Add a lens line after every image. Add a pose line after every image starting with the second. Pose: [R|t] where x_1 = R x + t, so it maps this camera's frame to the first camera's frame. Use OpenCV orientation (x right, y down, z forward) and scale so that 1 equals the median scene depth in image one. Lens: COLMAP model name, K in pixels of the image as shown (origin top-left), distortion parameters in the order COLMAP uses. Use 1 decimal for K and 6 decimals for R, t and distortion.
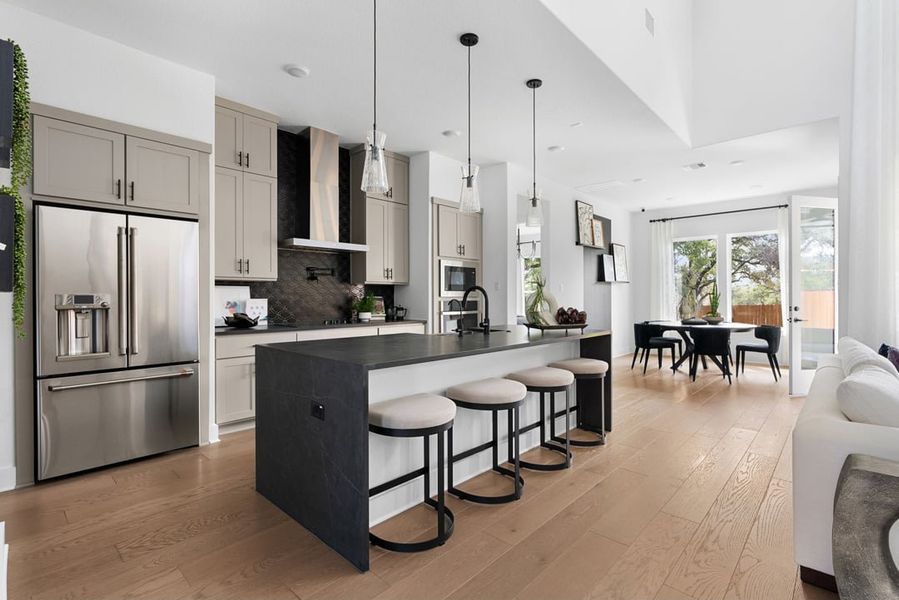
lens RADIAL K [[421.5, 0, 457.2], [0, 421.5, 295.6], [0, 0, 1]] dist [-0.000805, 0.000004]
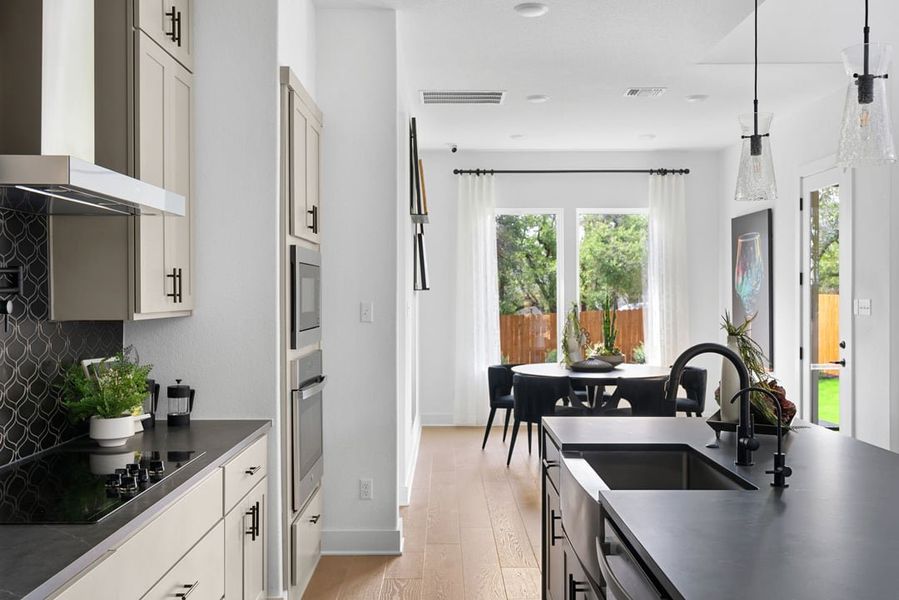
lens RADIAL K [[852.3, 0, 449.5], [0, 852.3, 300.0], [0, 0, 1]] dist [0.015804, 0.006156]
pose [[0.727557, -0.006703, 0.686014, -0.358681], [-0.000757, 0.999944, 0.010574, -0.037998], [-0.686047, -0.008212, 0.727511, 0.313106]]
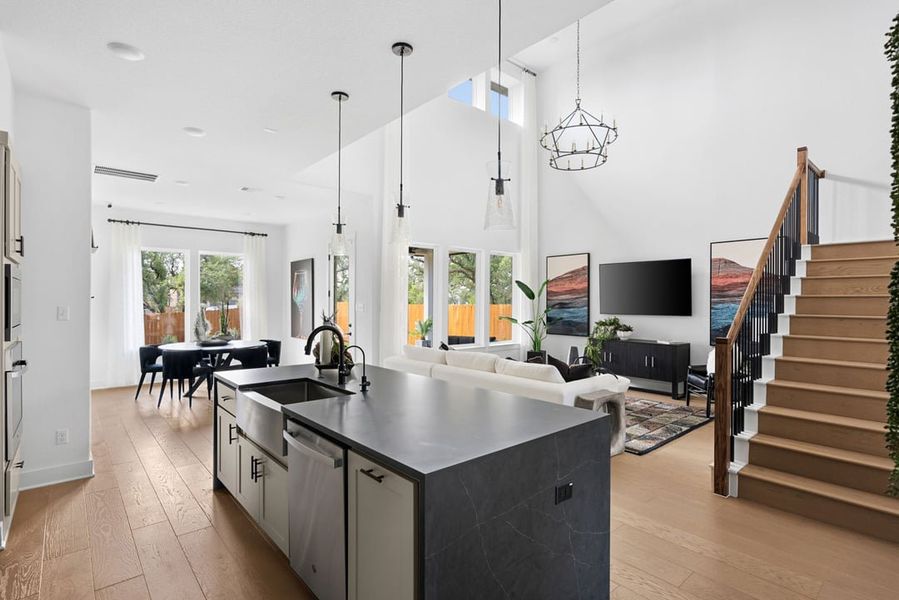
lens RADIAL K [[444.7, 0, 448.7], [0, 444.7, 303.6], [0, 0, 1]] dist [0.002666, 0.000370]
pose [[0.113787, -0.006403, 0.993485, -0.398678], [-0.004692, 0.999965, 0.006982, -0.037667], [-0.993494, -0.005456, 0.113753, 0.357914]]
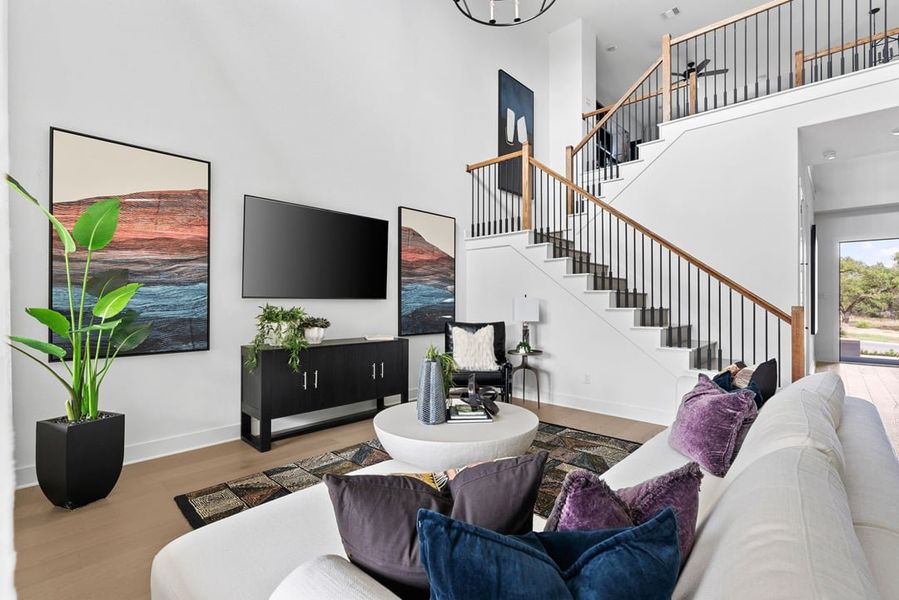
lens RADIAL K [[421.5, 0, 457.2], [0, 421.5, 295.6], [0, 0, 1]] dist [-0.000805, 0.000004]
pose [[-0.999939, -0.005977, -0.009326, 0.575840], [-0.005830, 0.999859, -0.015736, -0.000031], [0.009419, -0.015681, -0.999833, 0.636490]]
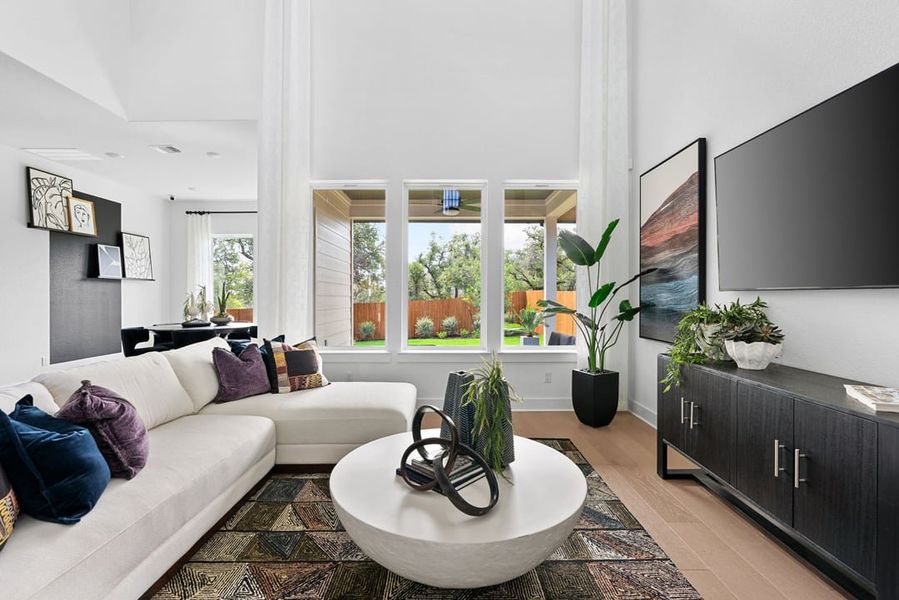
lens RADIAL K [[412.8, 0, 450.8], [0, 412.8, 296.4], [0, 0, 1]] dist [-0.001854, 0.000527]
pose [[0.737227, -0.003381, 0.675637, 0.369522], [0.001142, 0.999992, 0.003758, -0.000242], [-0.675644, -0.001999, 0.737225, -0.037905]]
